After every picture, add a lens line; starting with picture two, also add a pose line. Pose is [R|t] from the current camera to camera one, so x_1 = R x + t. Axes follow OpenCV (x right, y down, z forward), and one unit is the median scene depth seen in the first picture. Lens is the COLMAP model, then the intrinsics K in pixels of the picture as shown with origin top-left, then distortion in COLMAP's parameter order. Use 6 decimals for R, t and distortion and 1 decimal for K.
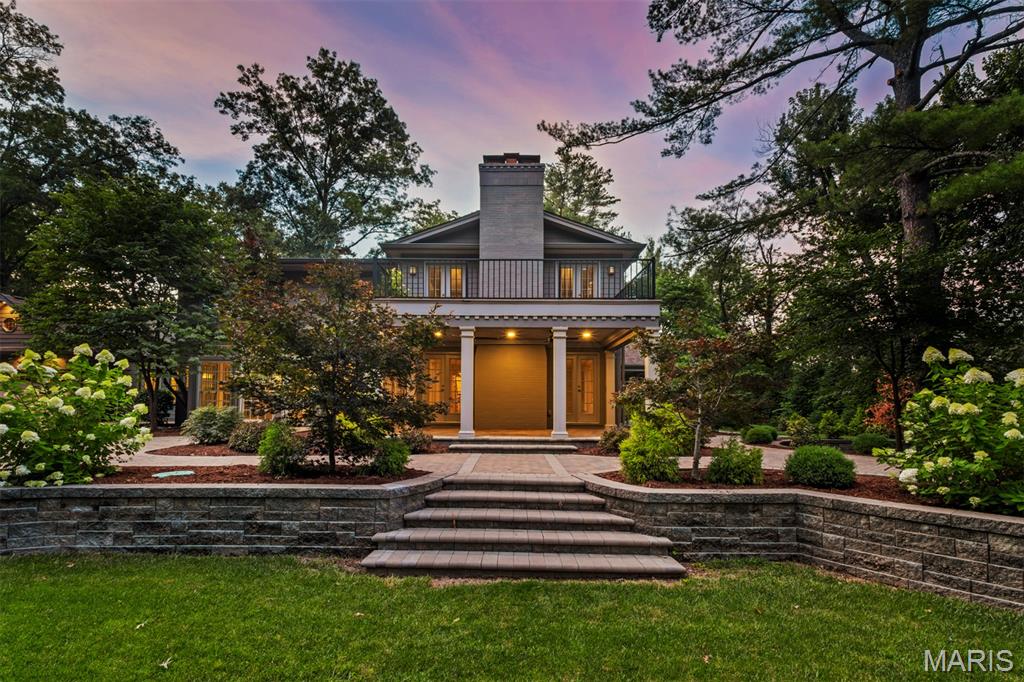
lens RADIAL K [[504.1, 0, 496.3], [0, 504.1, 384.0], [0, 0, 1]] dist [-0.000863, 0.000812]
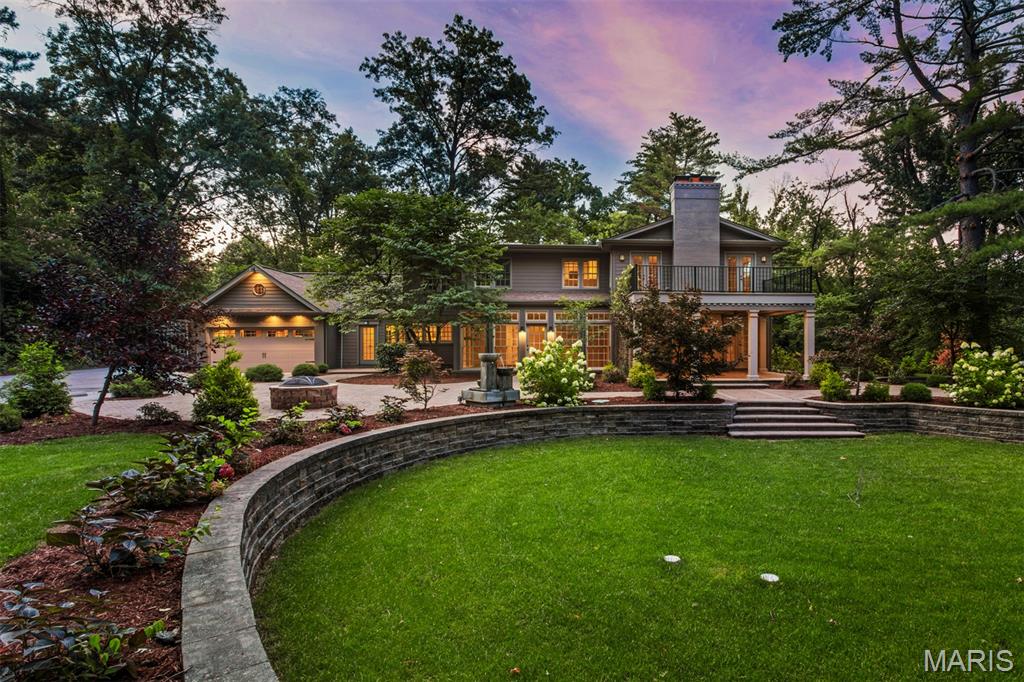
lens RADIAL K [[539.7, 0, 592.6], [0, 539.7, 348.3], [0, 0, 1]] dist [0.002197, -0.000124]
pose [[0.997118, -0.007738, 0.075469, -0.530064], [0.003459, 0.998387, 0.056664, -0.093779], [-0.075786, -0.056239, 0.995537, -0.690539]]
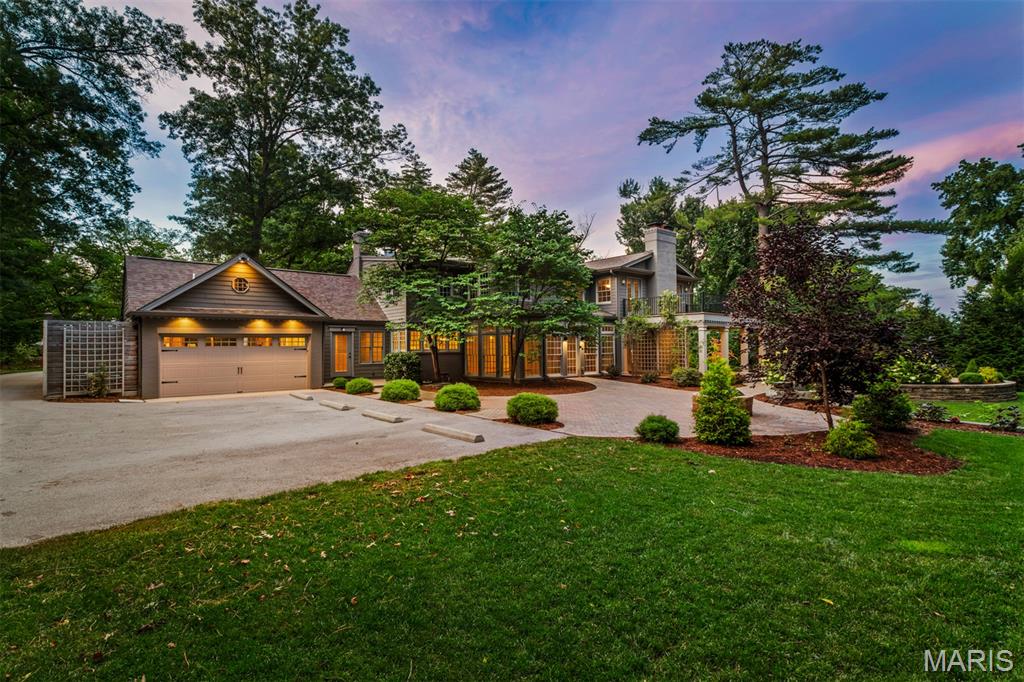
lens RADIAL K [[477.1, 0, 512.0], [0, 477.1, 341.0], [0, 0, 1]] dist [0.002460, 0.000639]
pose [[0.766541, -0.005670, 0.642171, -2.197468], [-0.020951, 0.999208, 0.033831, -0.107144], [-0.641854, -0.039387, 0.765815, 0.003011]]
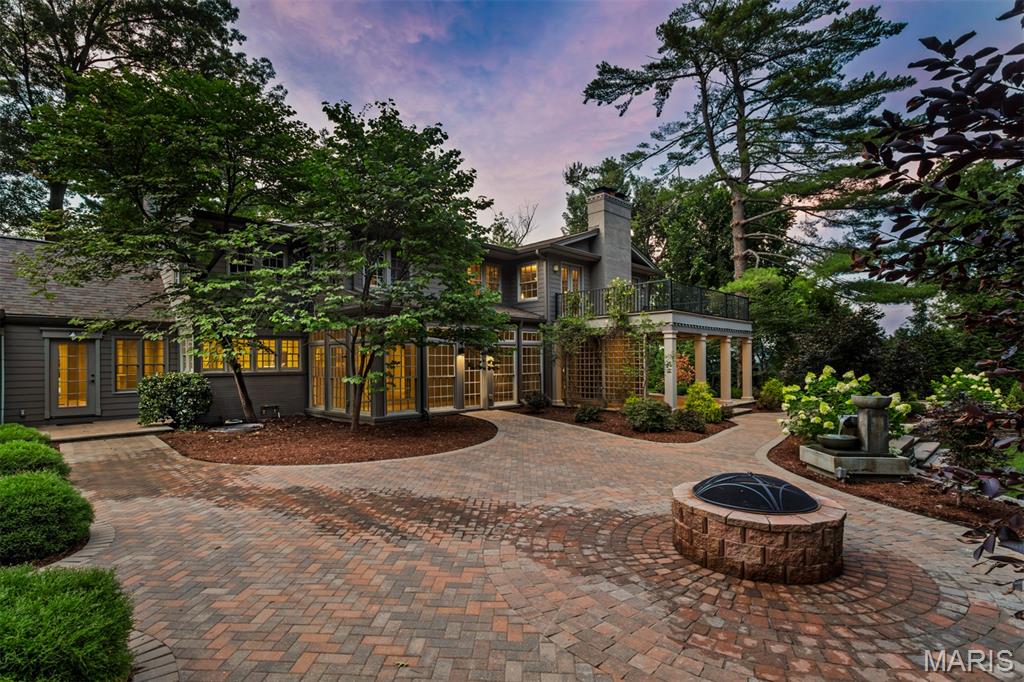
lens RADIAL K [[480.9, 0, 511.6], [0, 480.9, 363.3], [0, 0, 1]] dist [0.001040, 0.000068]
pose [[0.706133, -0.016251, 0.707893, -1.514027], [-0.024628, 0.998568, 0.047491, -0.083948], [-0.707651, -0.050969, 0.704722, 0.415193]]
